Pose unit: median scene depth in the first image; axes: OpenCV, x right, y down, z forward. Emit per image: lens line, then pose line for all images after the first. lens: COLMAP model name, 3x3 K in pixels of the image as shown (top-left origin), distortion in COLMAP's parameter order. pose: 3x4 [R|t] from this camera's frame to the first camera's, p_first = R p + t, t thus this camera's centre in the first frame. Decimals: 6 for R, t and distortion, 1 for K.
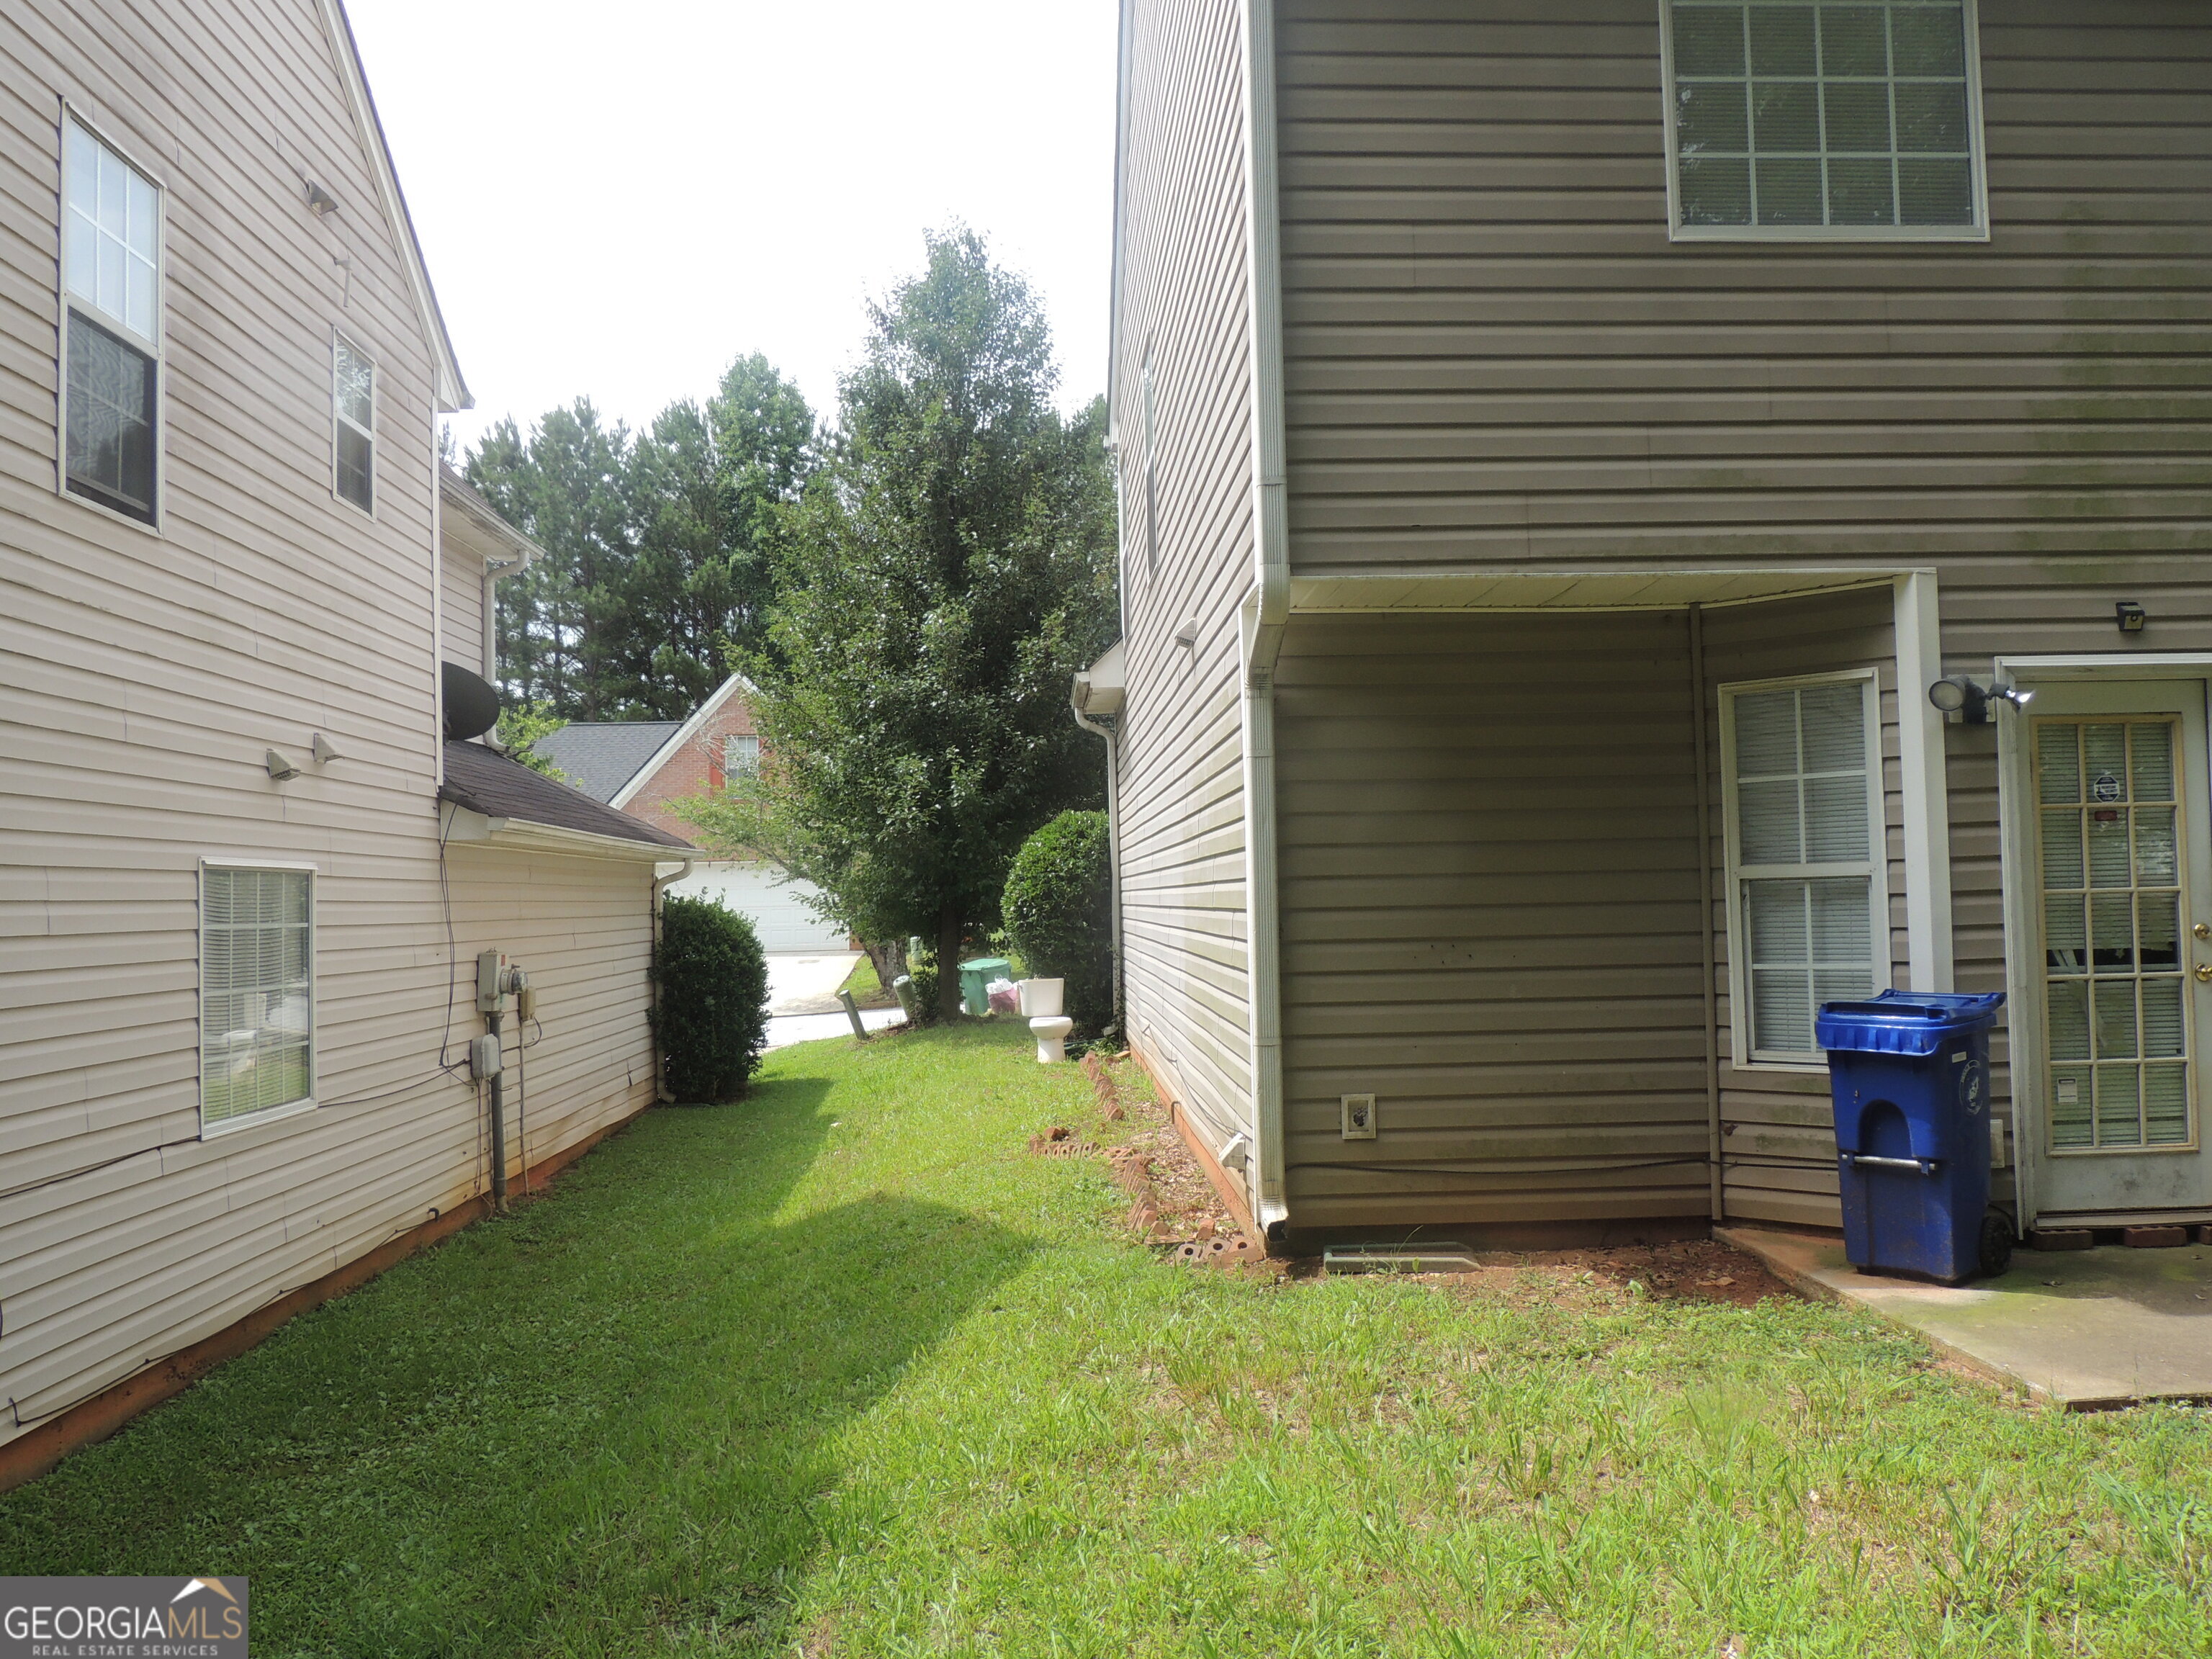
lens RADIAL K [[1761.6, 0, 1101.8], [0, 1761.6, 827.0], [0, 0, 1]] dist [-0.016797, 0.003498]
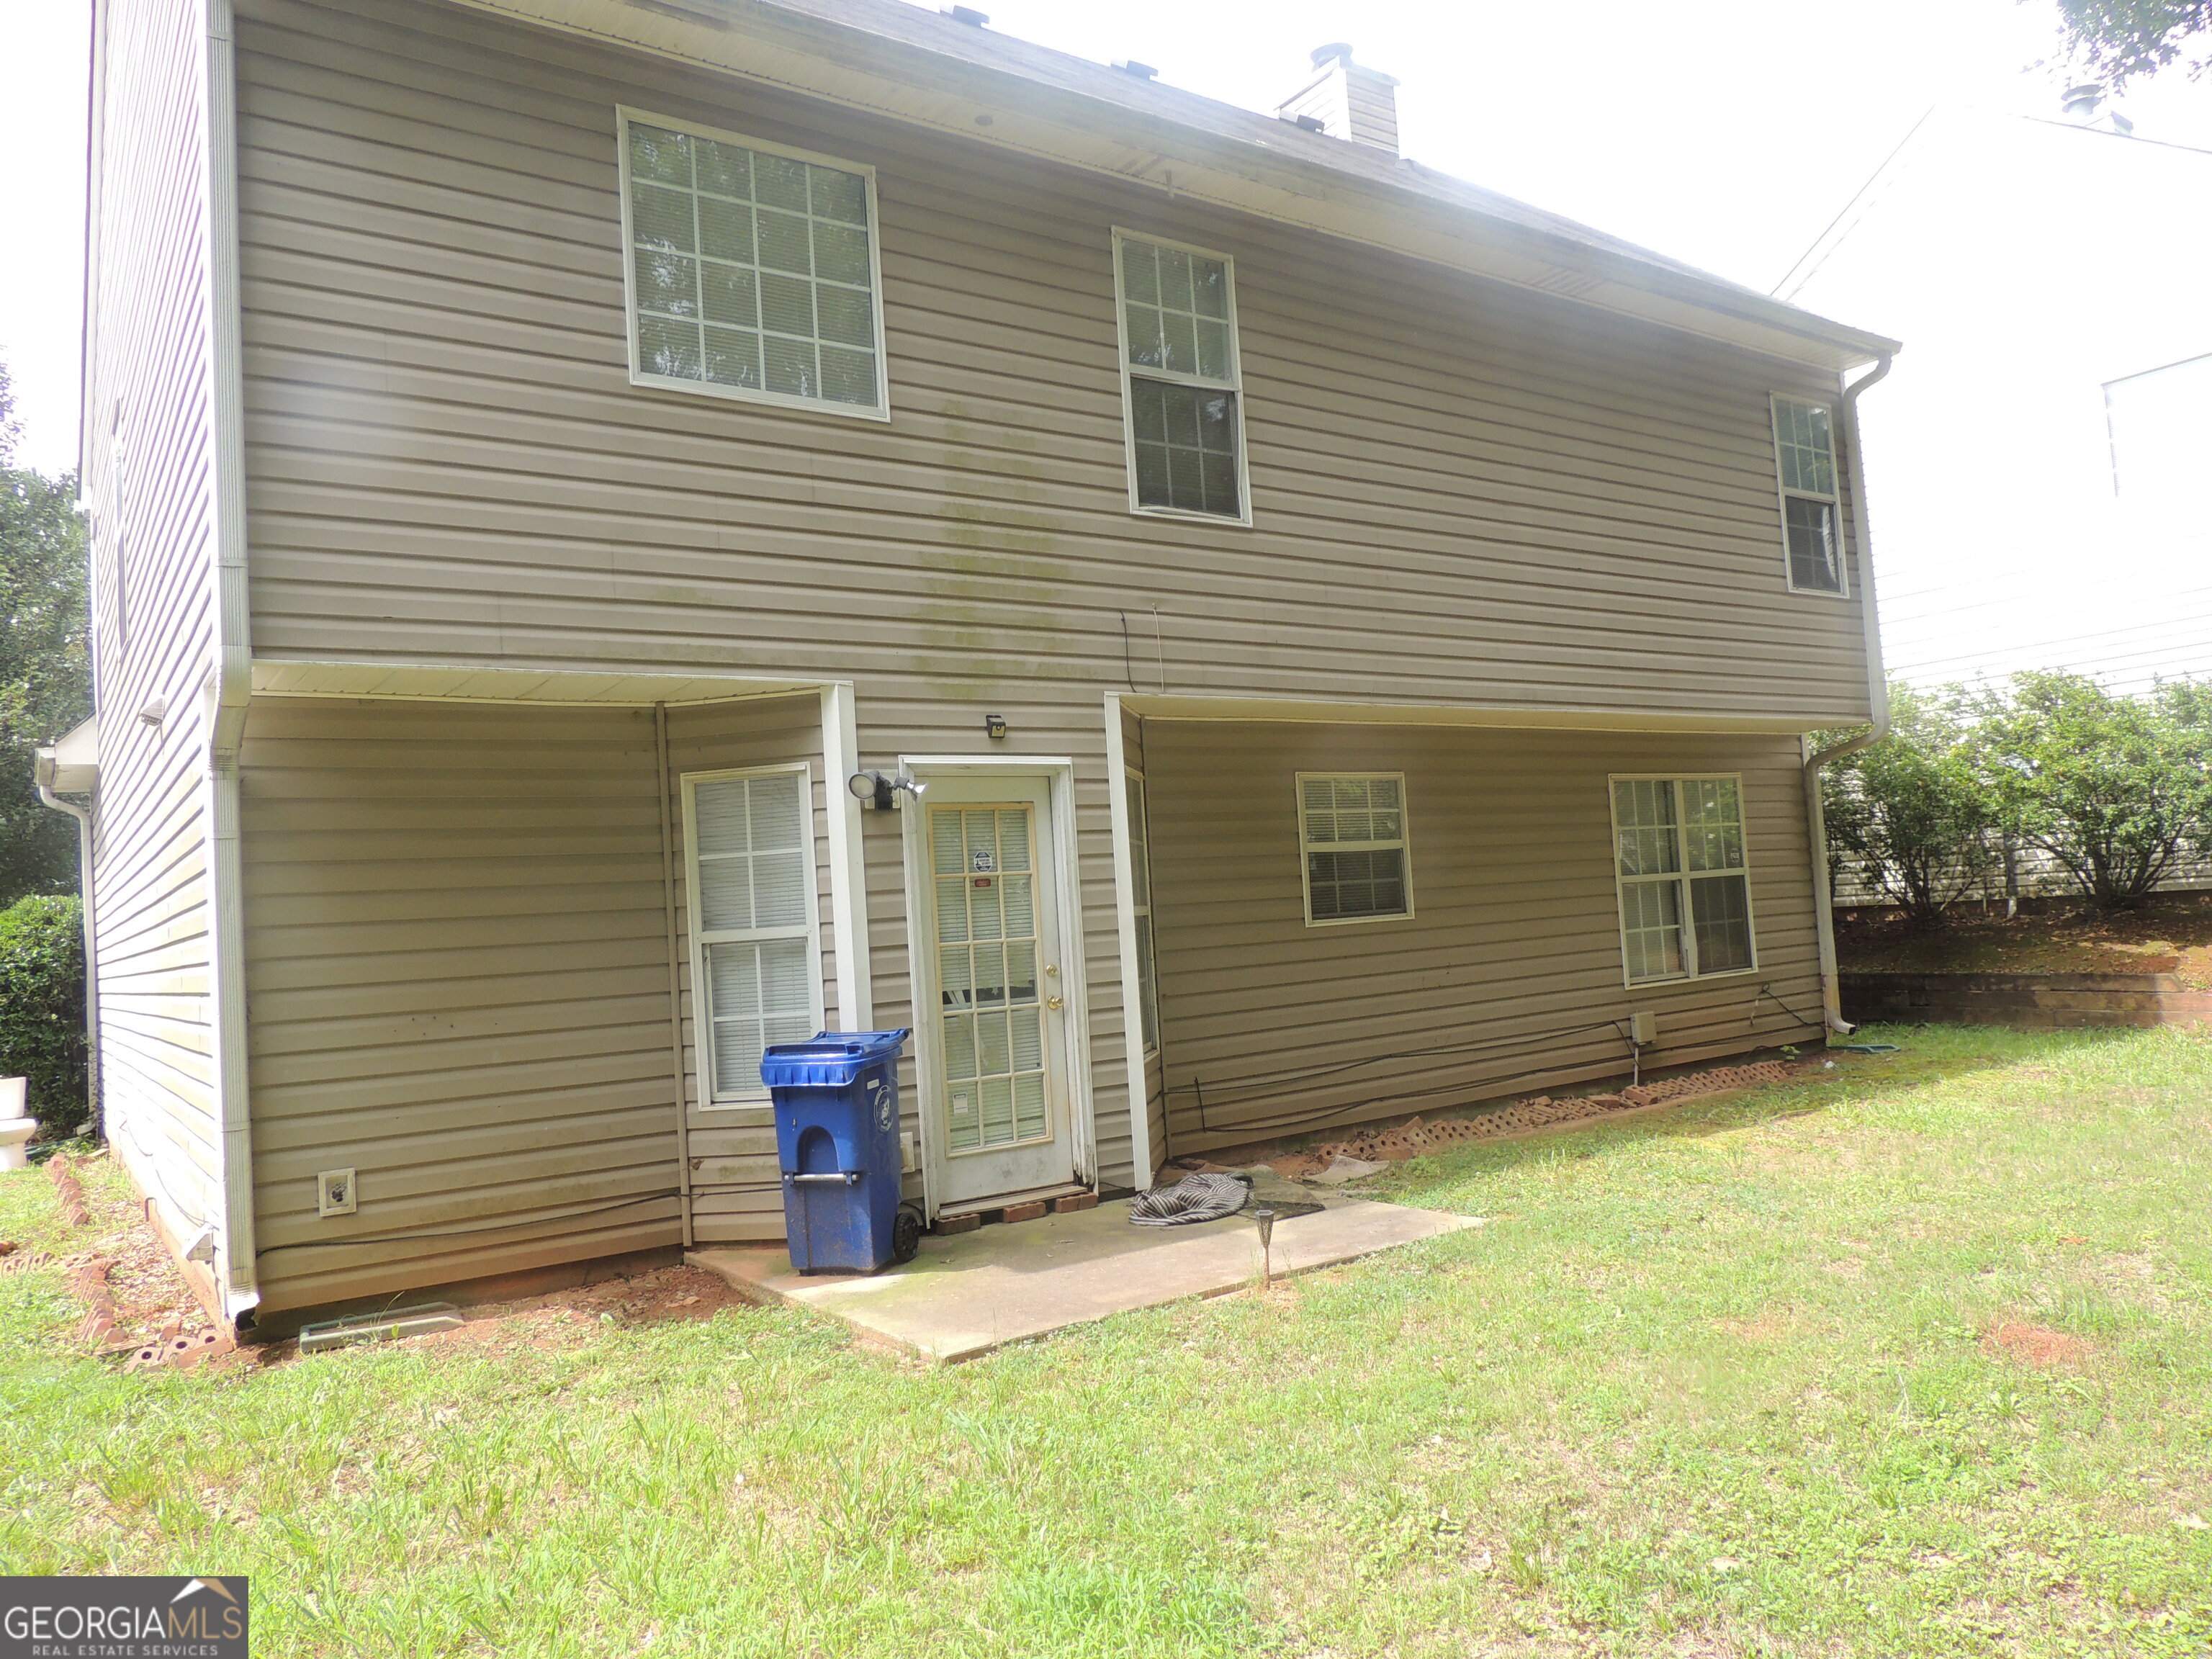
lens RADIAL K [[1582.3, 0, 1110.6], [0, 1582.3, 827.9], [0, 0, 1]] dist [-0.018172, 0.005931]
pose [[0.842345, 0.000443, 0.538938, 0.034701], [0.023604, 0.999010, -0.037715, -0.000666], [-0.538421, 0.044490, 0.841501, -0.014669]]
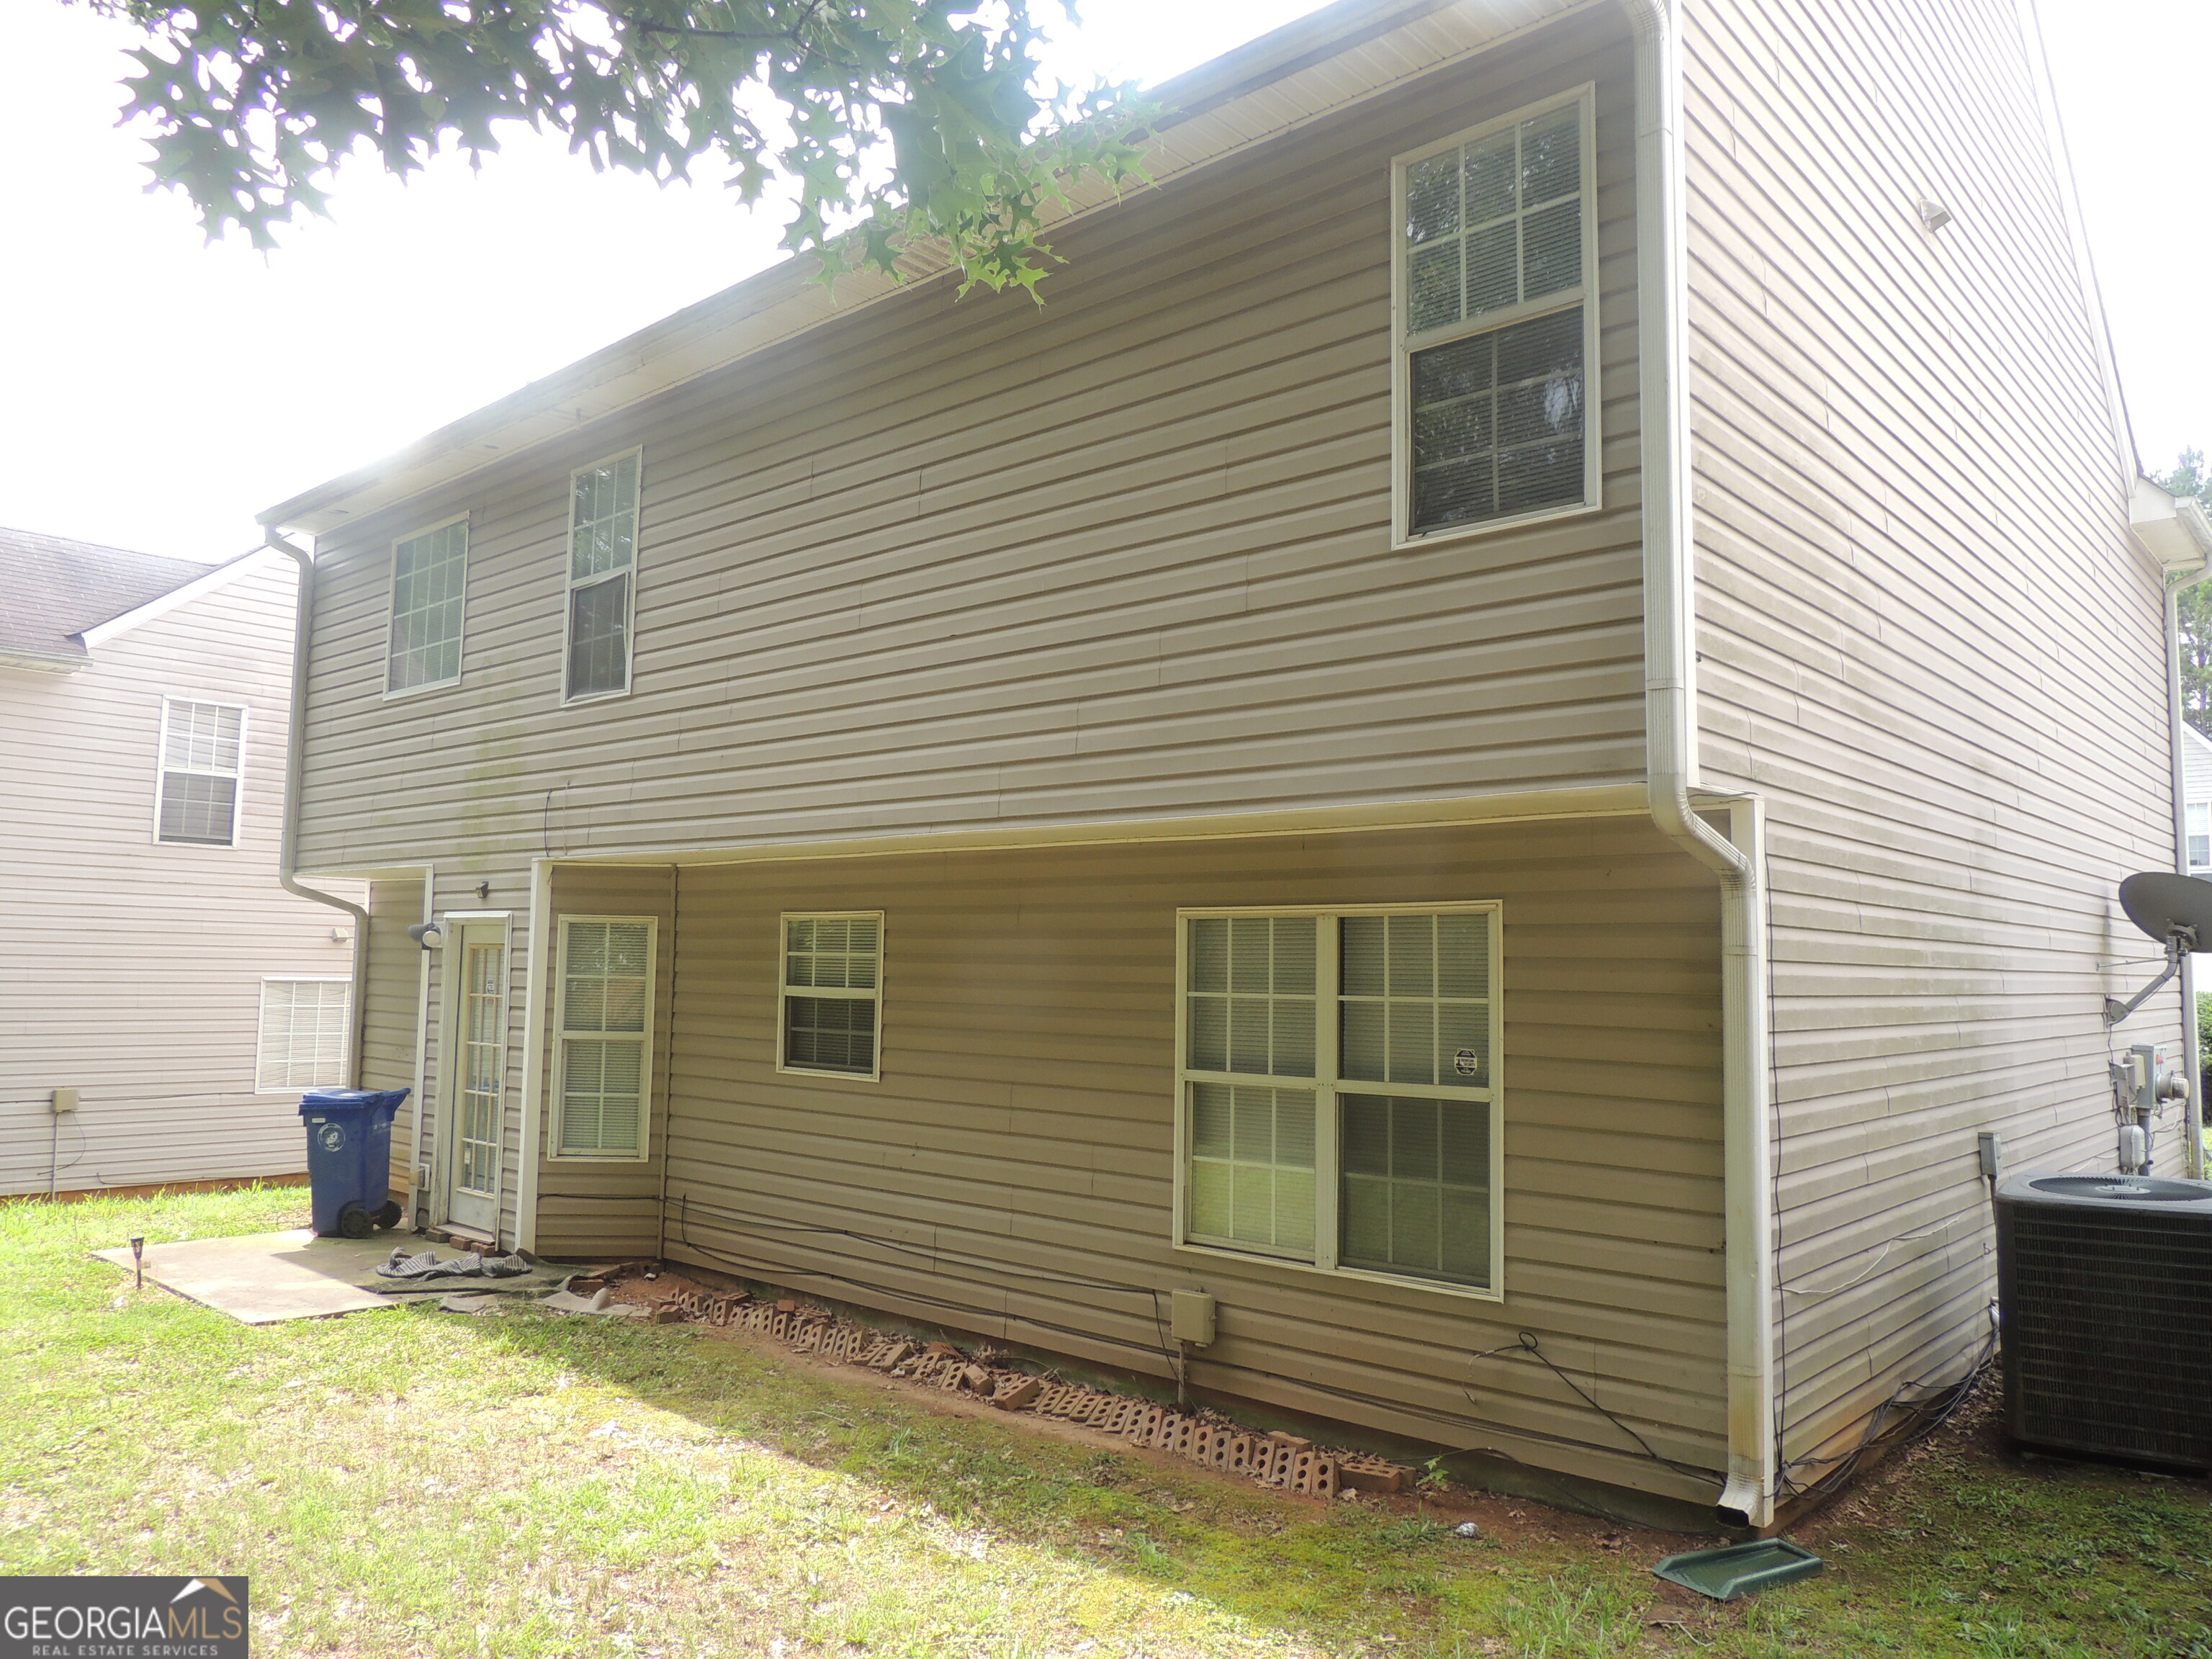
lens RADIAL K [[1582.3, 0, 1106.1], [0, 1582.3, 836.6], [0, 0, 1]] dist [-0.018172, 0.005931]
pose [[0.707932, -0.019567, -0.706010, 2.154107], [-0.002949, 0.999526, -0.030659, -0.126588], [0.706275, 0.023786, 0.707538, 0.315427]]
